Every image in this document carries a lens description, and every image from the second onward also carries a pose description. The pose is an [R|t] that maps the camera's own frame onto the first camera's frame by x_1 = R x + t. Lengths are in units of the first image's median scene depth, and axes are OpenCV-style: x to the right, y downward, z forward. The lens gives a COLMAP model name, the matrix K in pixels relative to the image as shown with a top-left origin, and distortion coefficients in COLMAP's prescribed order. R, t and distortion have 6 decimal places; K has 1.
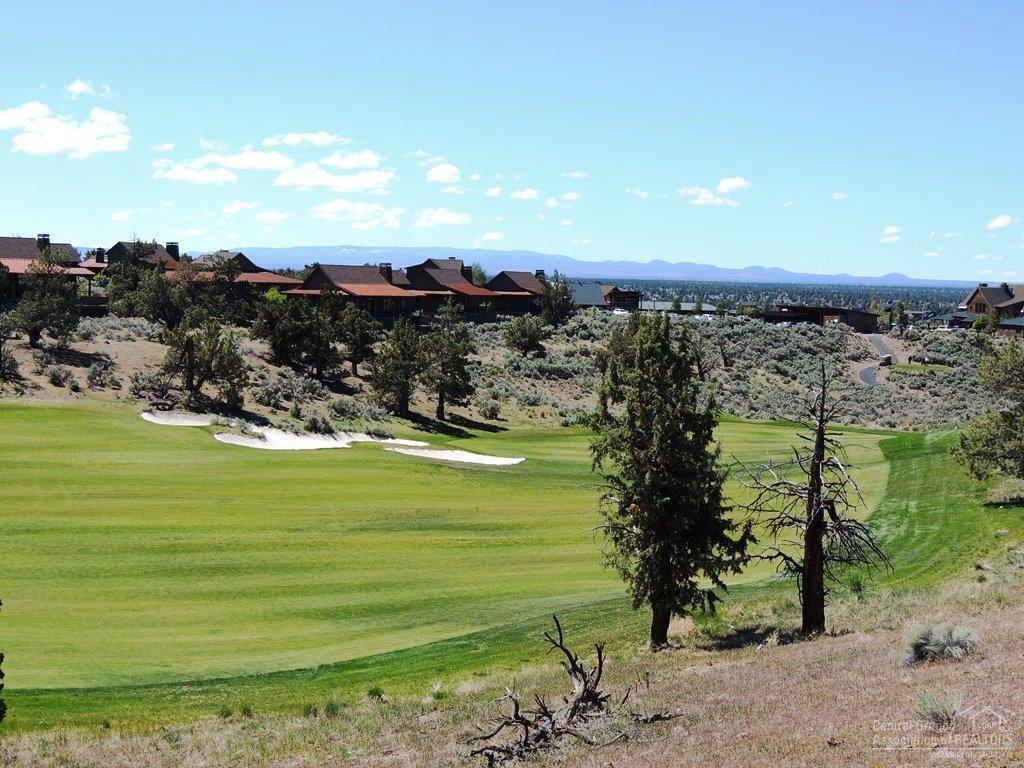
lens RADIAL K [[1393.4, 0, 508.7], [0, 1393.4, 377.5], [0, 0, 1]] dist [-0.053622, 0.000000]
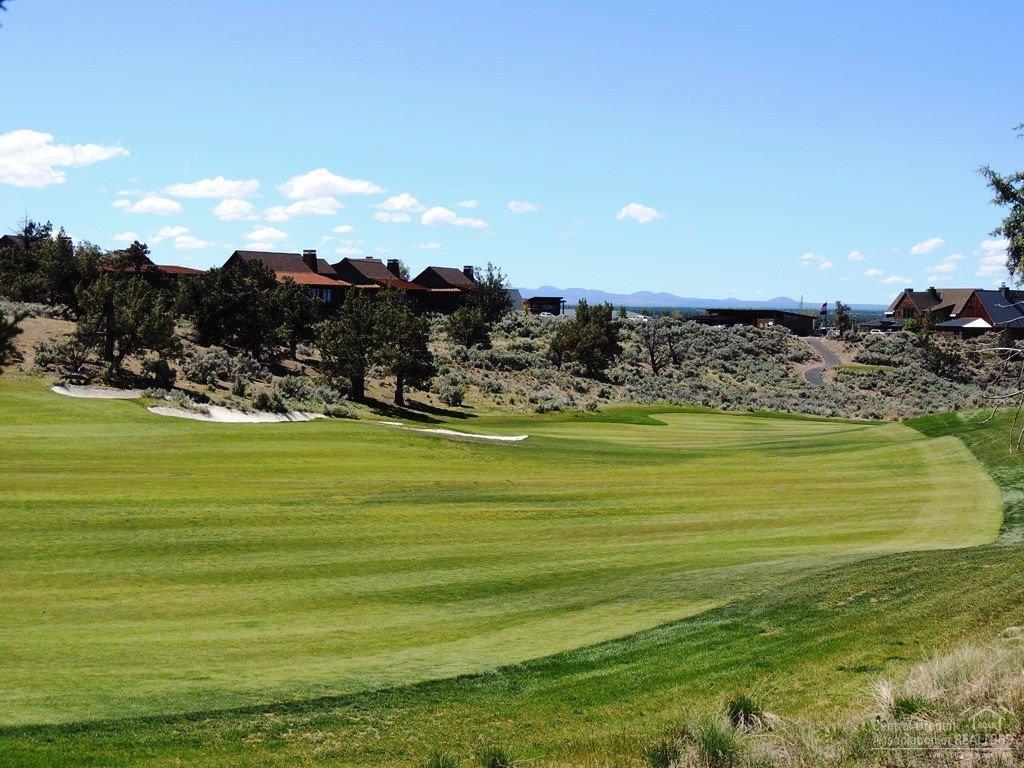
lens RADIAL K [[1393.4, 0, 517.0], [0, 1393.4, 382.5], [0, 0, 1]] dist [-0.053622, 0.000000]
pose [[0.996147, -0.011091, 0.087000, -0.055951], [0.012612, 0.999777, -0.016953, 0.034490], [-0.086792, 0.017985, 0.996064, 0.150506]]
